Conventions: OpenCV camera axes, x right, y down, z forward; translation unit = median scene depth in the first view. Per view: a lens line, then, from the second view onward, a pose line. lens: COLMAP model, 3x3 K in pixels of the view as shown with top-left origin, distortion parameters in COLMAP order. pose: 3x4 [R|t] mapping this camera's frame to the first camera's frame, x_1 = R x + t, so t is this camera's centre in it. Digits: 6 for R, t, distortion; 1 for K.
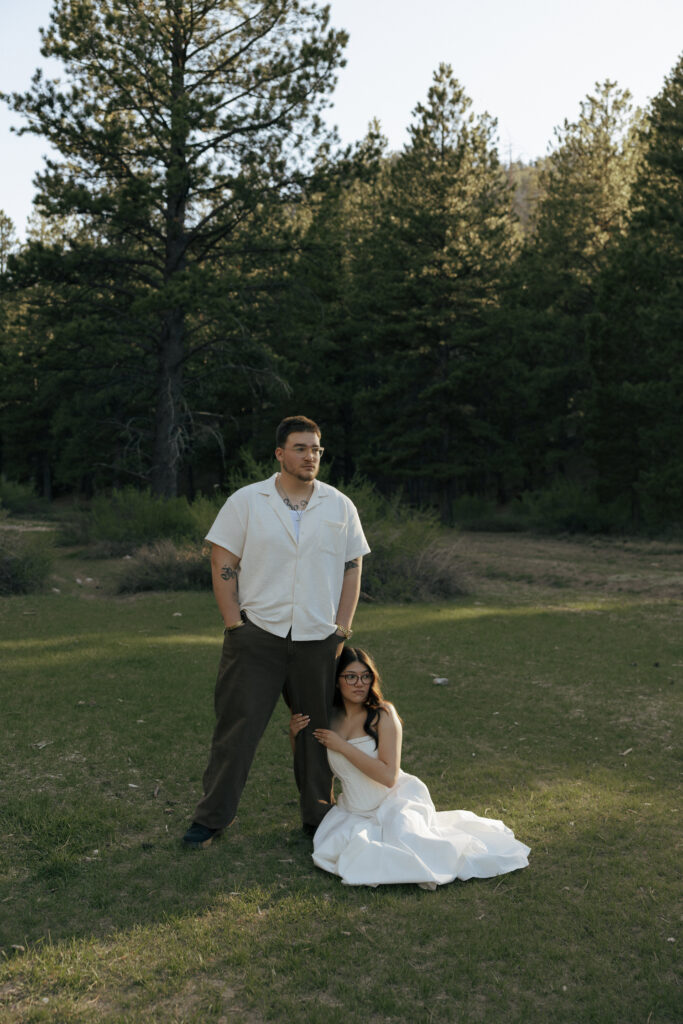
lens RADIAL K [[1003.1, 0, 333.2], [0, 1003.1, 494.1], [0, 0, 1]] dist [-0.003432, 0.000056]
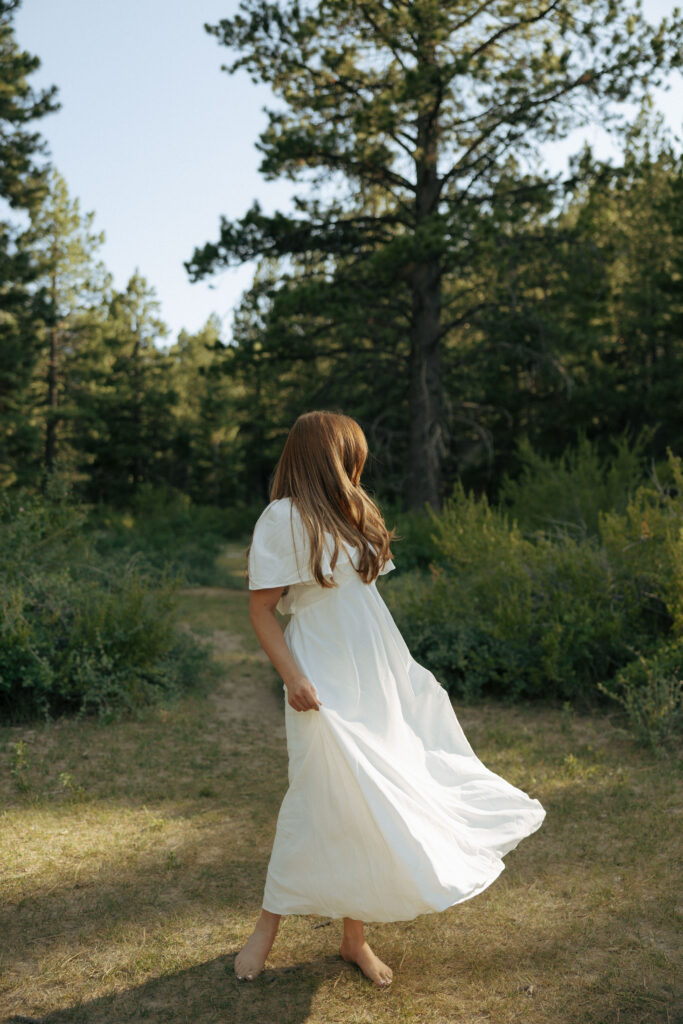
lens RADIAL K [[1003.1, 0, 333.2], [0, 1003.1, 494.1], [0, 0, 1]] dist [-0.003432, 0.000056]
pose [[0.963906, -0.033263, -0.264155, -0.031383], [0.029356, 0.999394, -0.018727, -0.001656], [0.264618, 0.010297, 0.964298, 0.244357]]
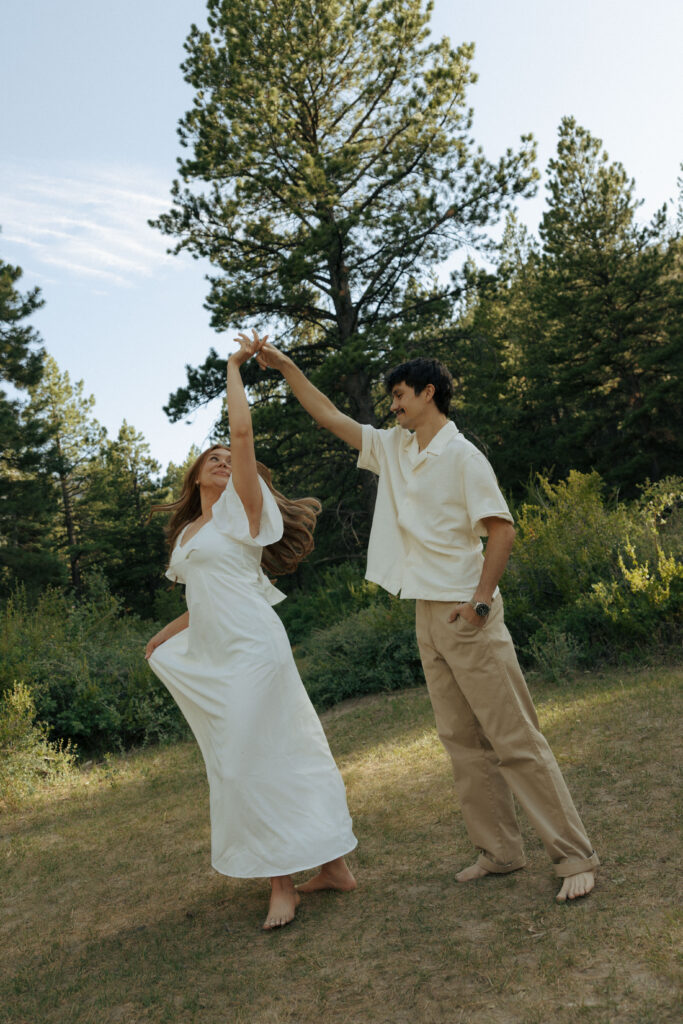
lens RADIAL K [[840.6, 0, 341.5], [0, 840.6, 512.0], [0, 0, 1]] dist [-0.001679, 0.005644]
pose [[0.948740, -0.224565, -0.222404, -0.022468], [0.209887, 0.973768, -0.087885, 0.006125], [0.236306, 0.036701, 0.970985, 0.221003]]
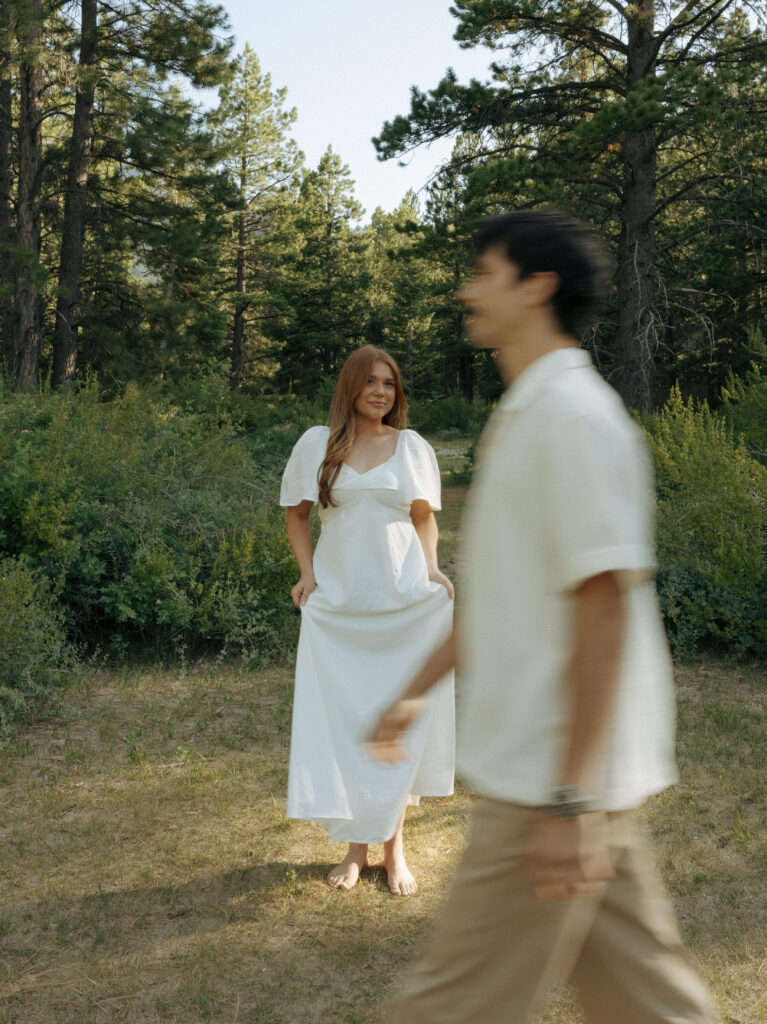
lens RADIAL K [[1070.0, 0, 381.4], [0, 1070.0, 370.6], [0, 0, 1]] dist [0.012318, 0.001087]
pose [[0.916072, -0.030454, -0.399856, -0.032581], [0.018310, 0.999249, -0.034157, -0.005161], [0.400596, 0.023969, 0.915941, 0.260426]]
